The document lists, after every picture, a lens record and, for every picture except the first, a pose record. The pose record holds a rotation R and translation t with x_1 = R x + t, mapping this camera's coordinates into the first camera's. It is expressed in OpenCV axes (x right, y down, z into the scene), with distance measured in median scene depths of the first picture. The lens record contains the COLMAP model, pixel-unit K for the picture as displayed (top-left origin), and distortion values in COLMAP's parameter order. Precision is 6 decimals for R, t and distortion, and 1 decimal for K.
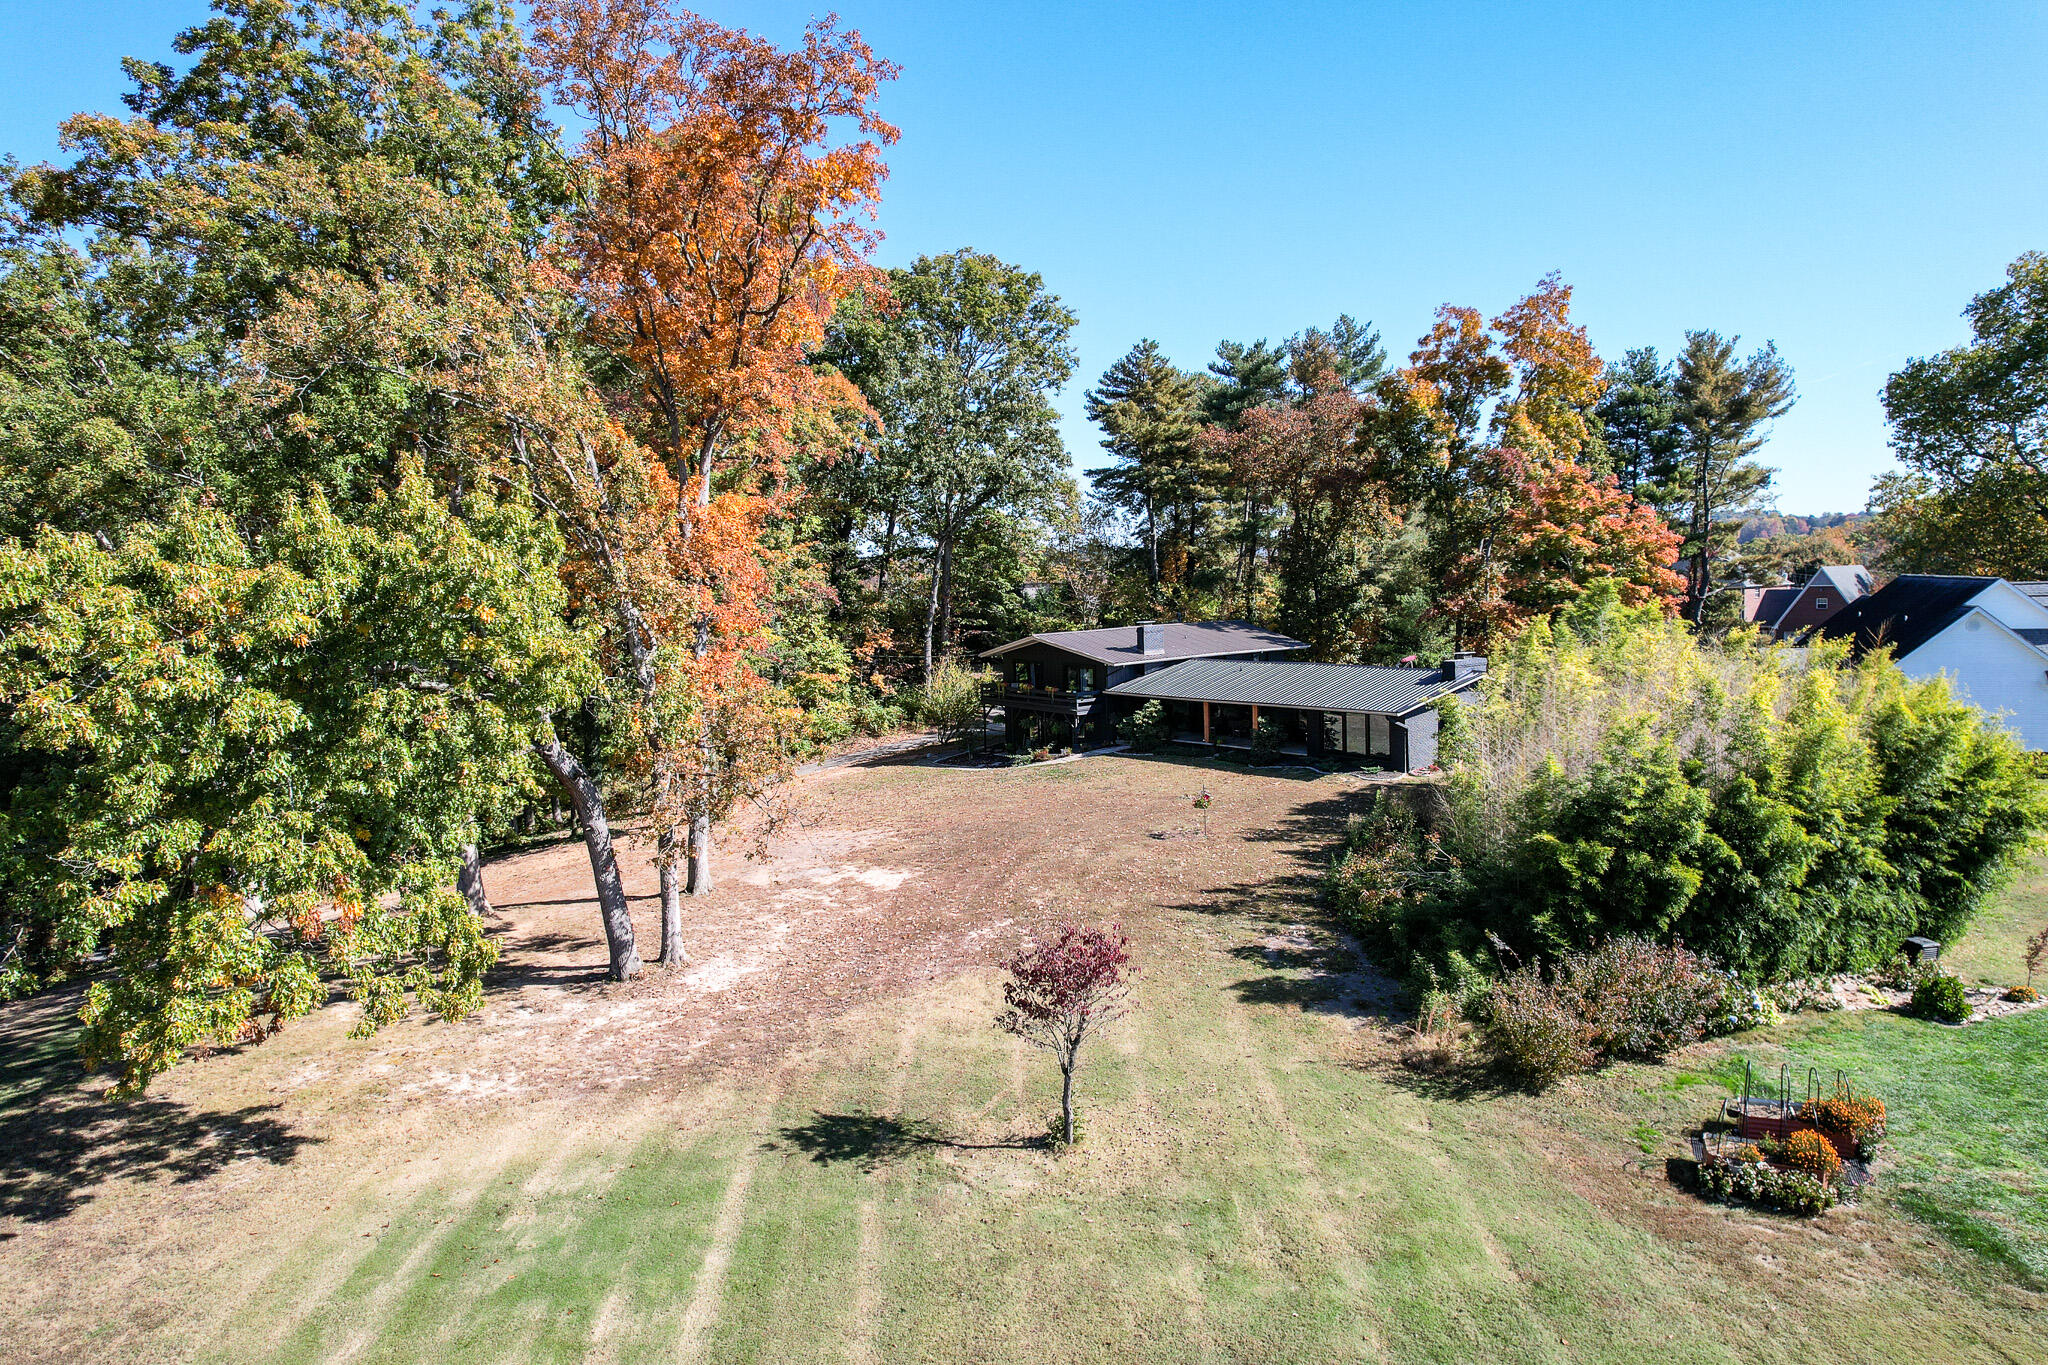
lens RADIAL K [[1306.3, 0, 1027.2], [0, 1306.3, 688.1], [0, 0, 1]] dist [-0.076995, 0.071524]
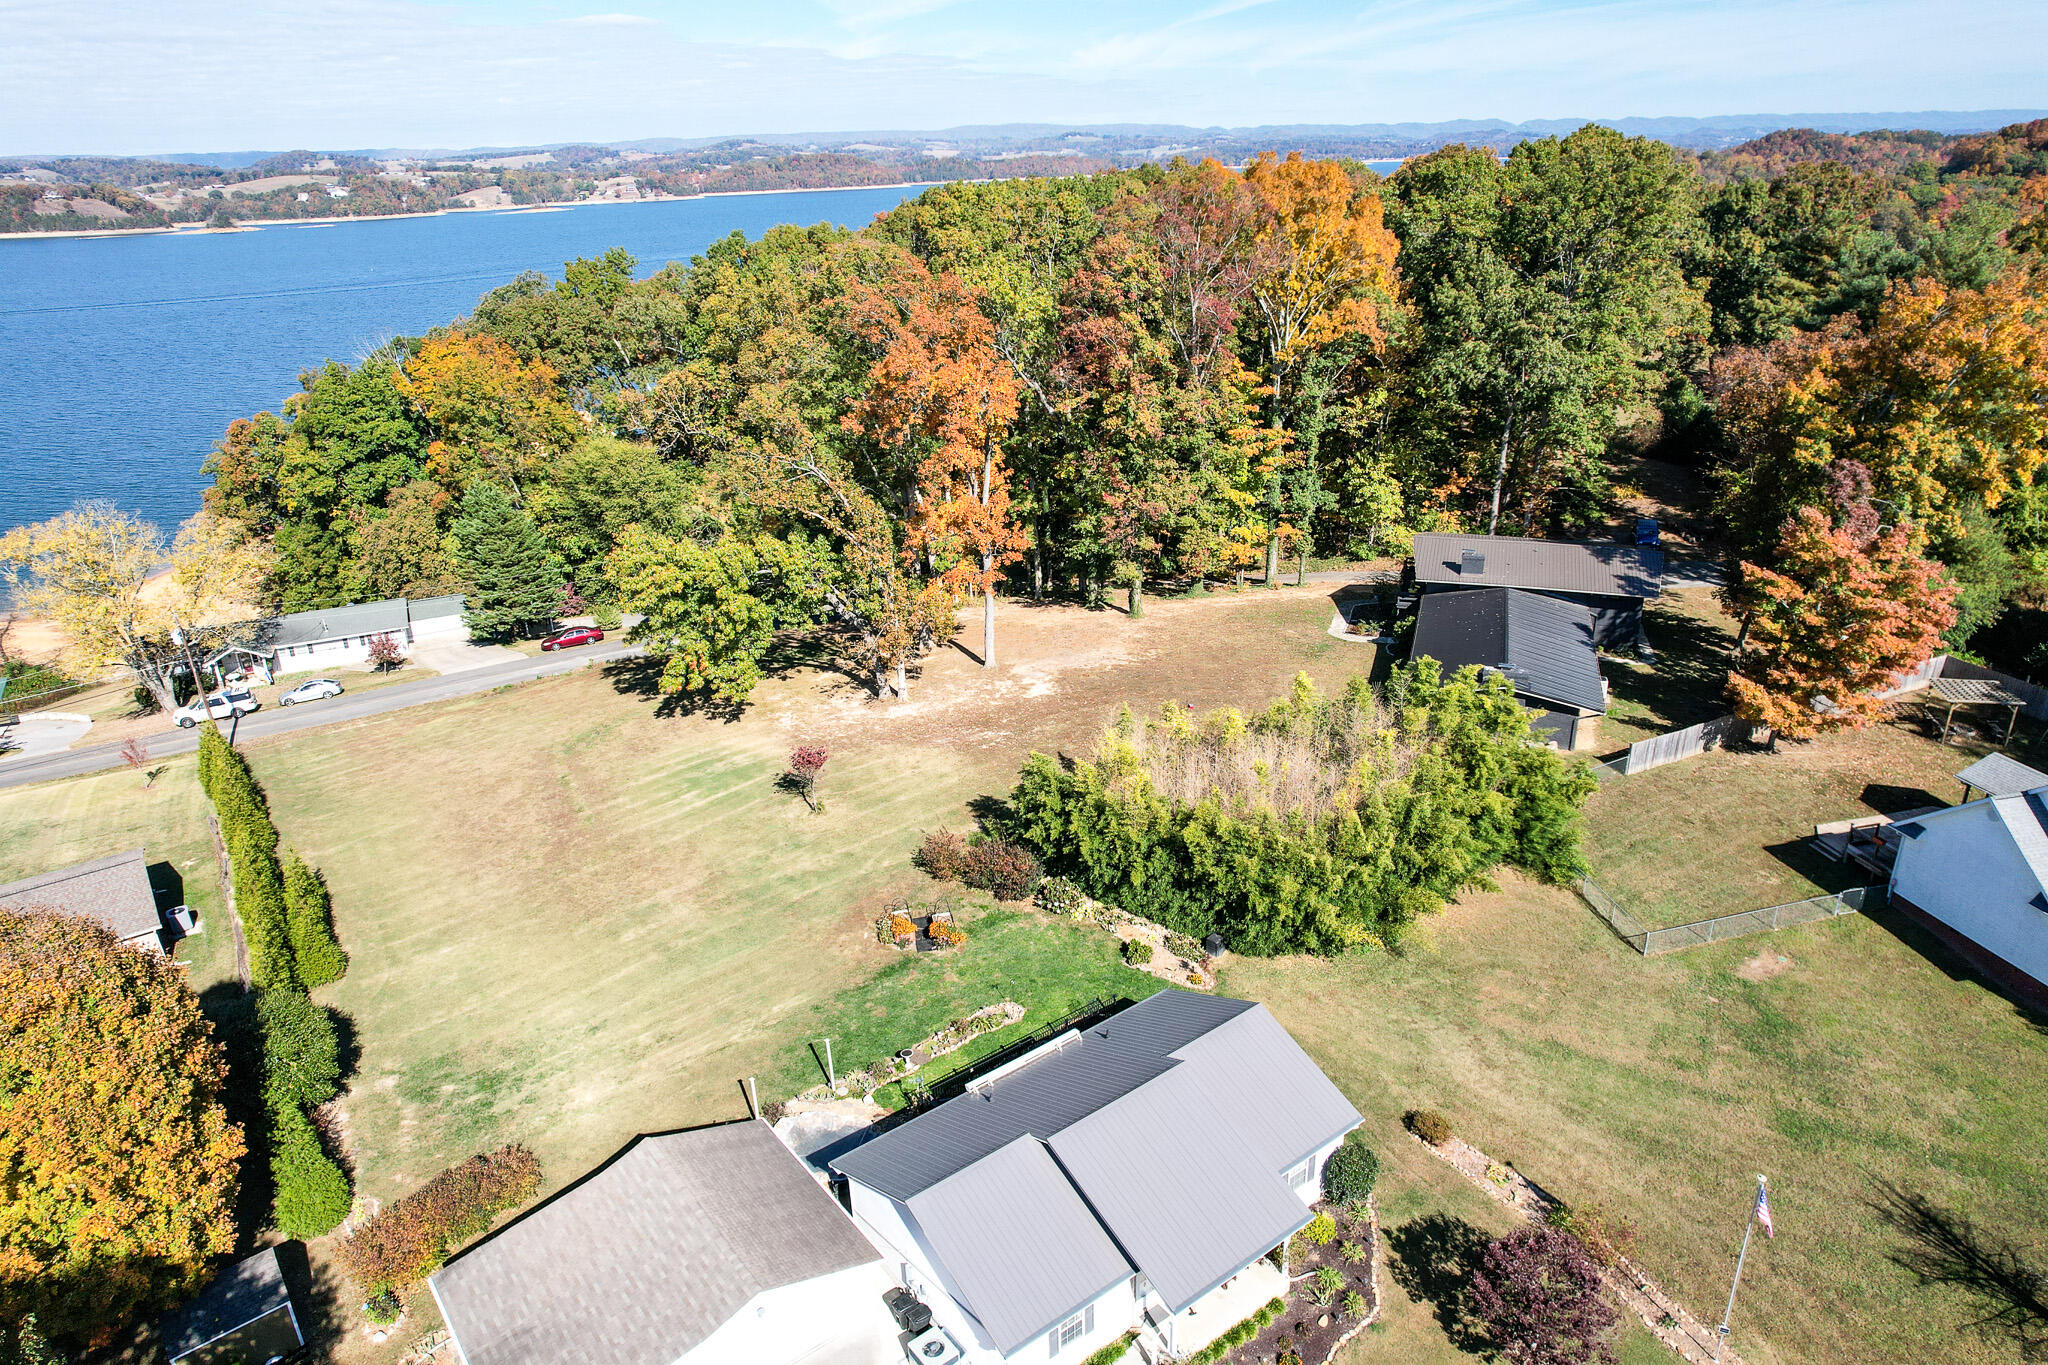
lens RADIAL K [[1306.3, 0, 1027.2], [0, 1306.3, 688.1], [0, 0, 1]] dist [-0.076995, 0.071524]
pose [[0.546680, 0.334788, -0.767501, 1.115064], [-0.063623, 0.930550, 0.360594, -0.453945], [0.834921, -0.148299, 0.530014, -0.054303]]
